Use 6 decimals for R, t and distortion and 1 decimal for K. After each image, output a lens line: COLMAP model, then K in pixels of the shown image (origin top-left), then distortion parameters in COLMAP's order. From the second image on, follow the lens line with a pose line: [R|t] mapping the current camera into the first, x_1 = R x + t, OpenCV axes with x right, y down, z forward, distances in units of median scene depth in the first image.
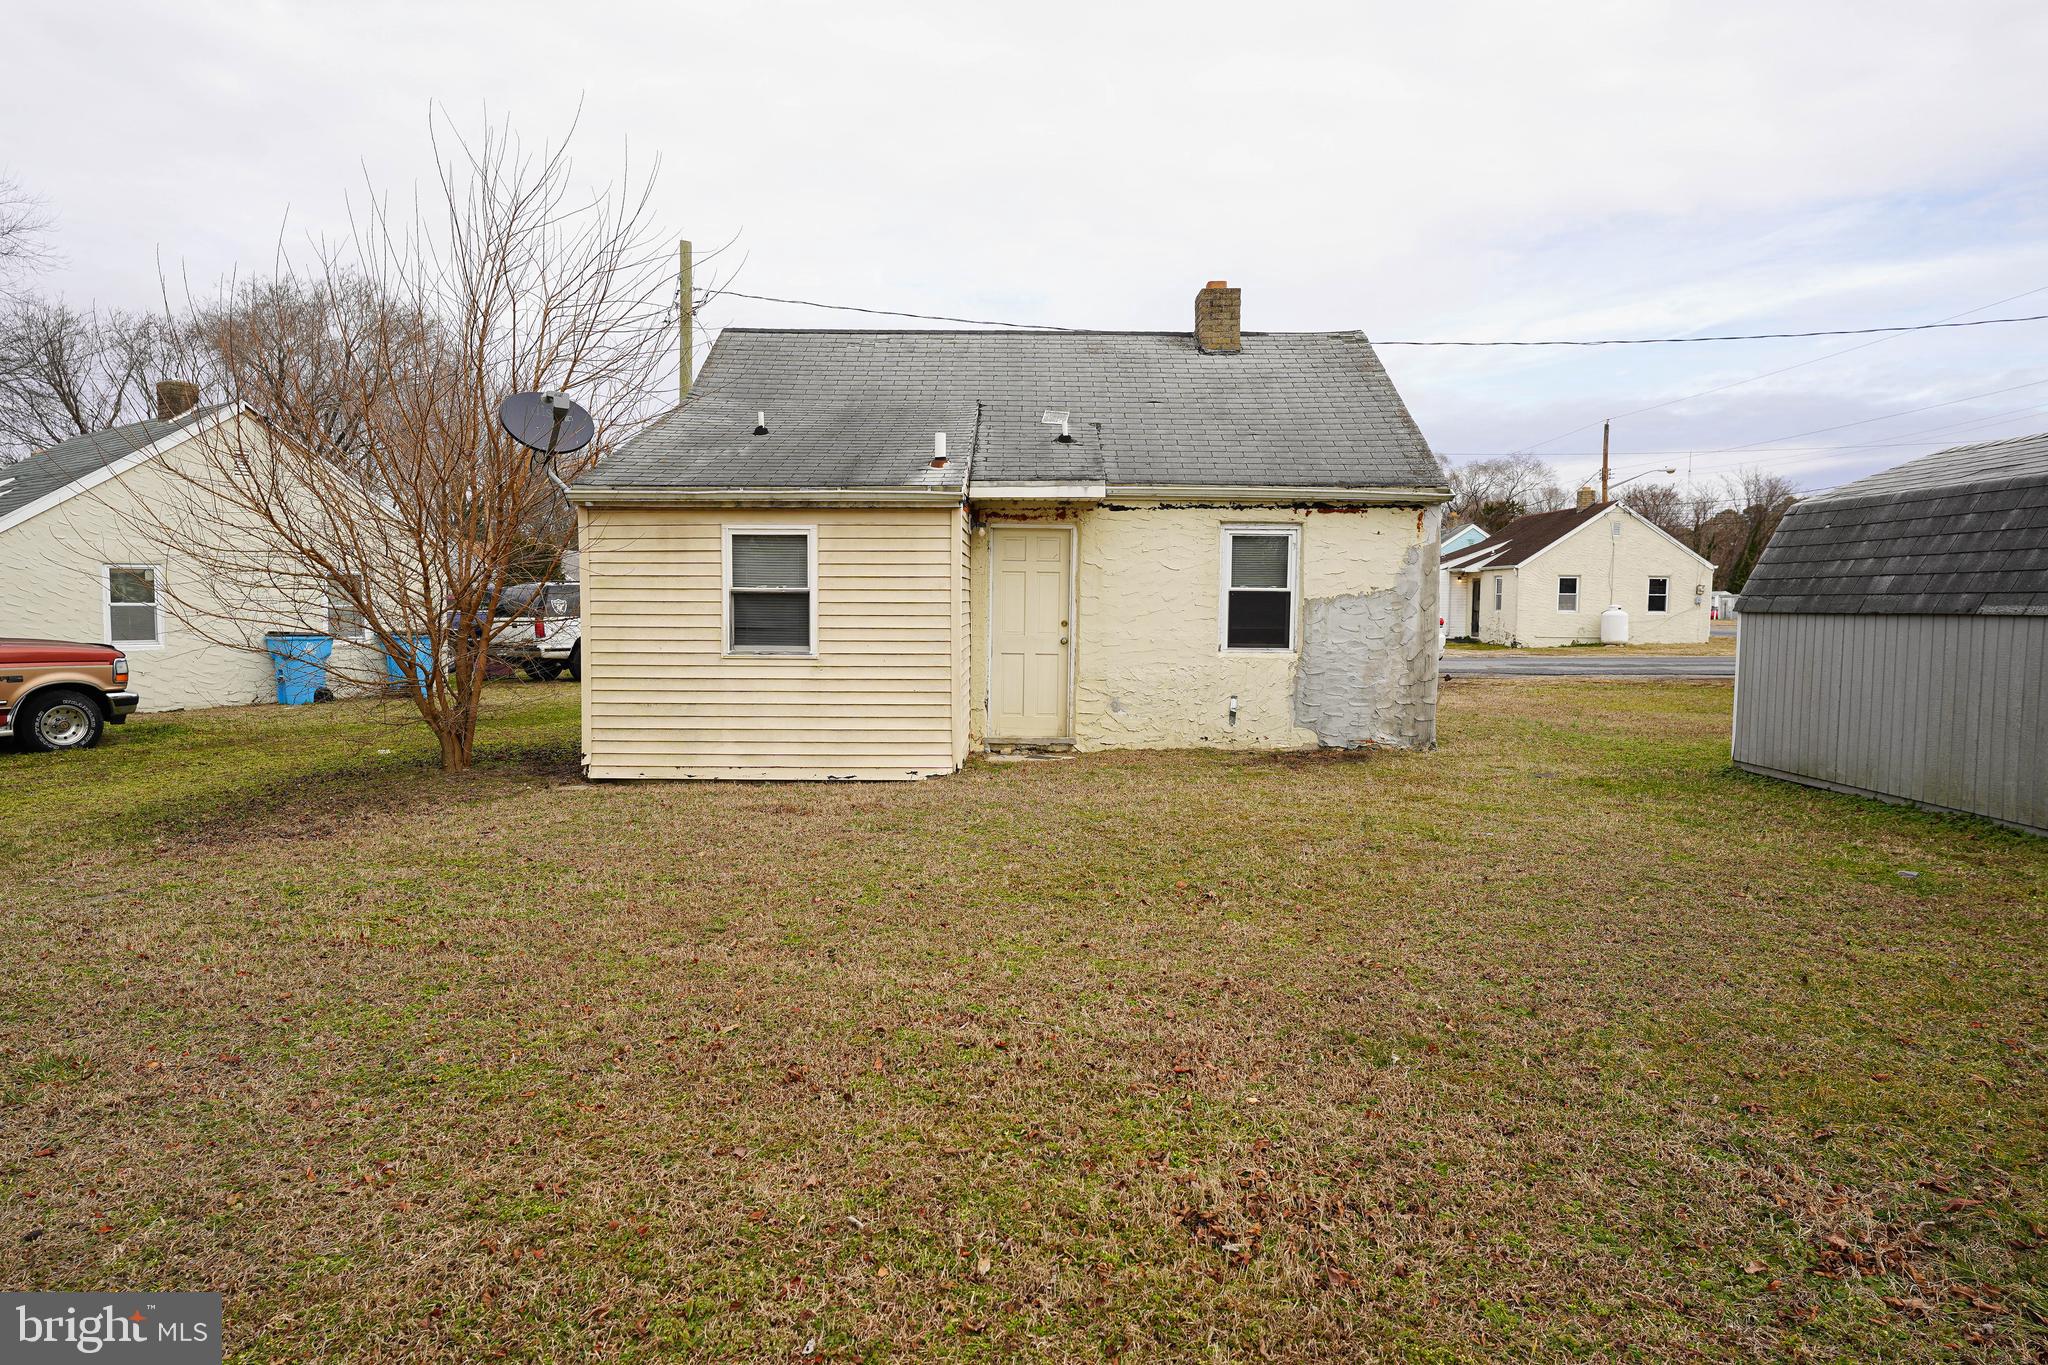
lens RADIAL K [[1207.4, 0, 1024.4], [0, 1207.4, 685.1], [0, 0, 1]] dist [-0.008296, -0.003986]
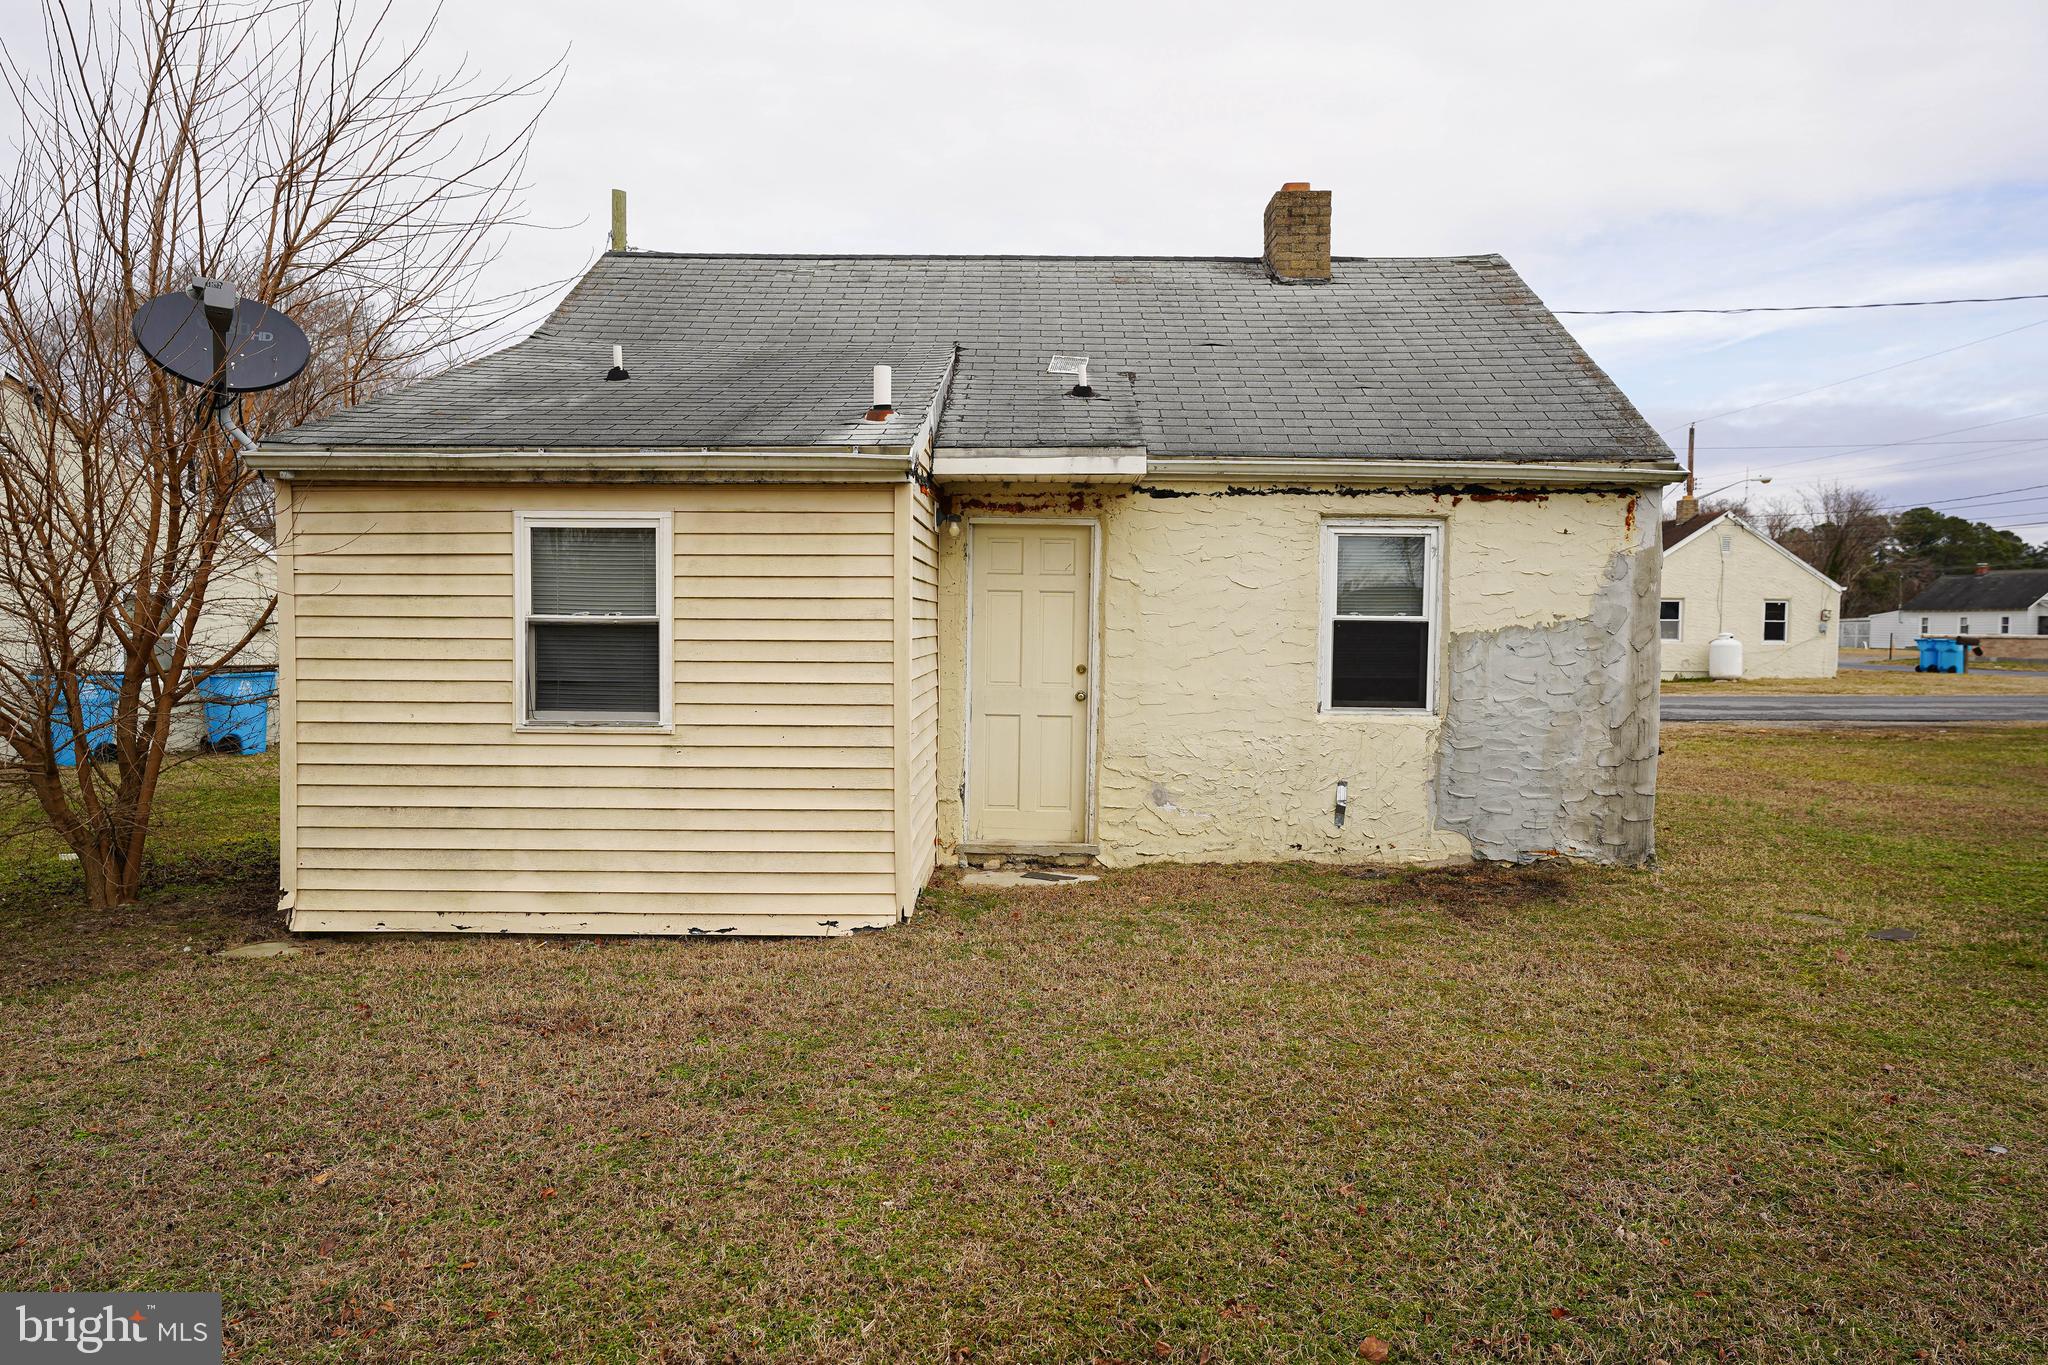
lens RADIAL K [[1262.3, 0, 1026.0], [0, 1262.3, 683.0], [0, 0, 1]] dist [0.013336, -0.002546]
pose [[0.999969, 0.001946, -0.007664, 0.008334], [-0.002126, 0.999719, -0.023597, -0.027864], [0.007616, 0.023612, 0.999692, 0.317342]]
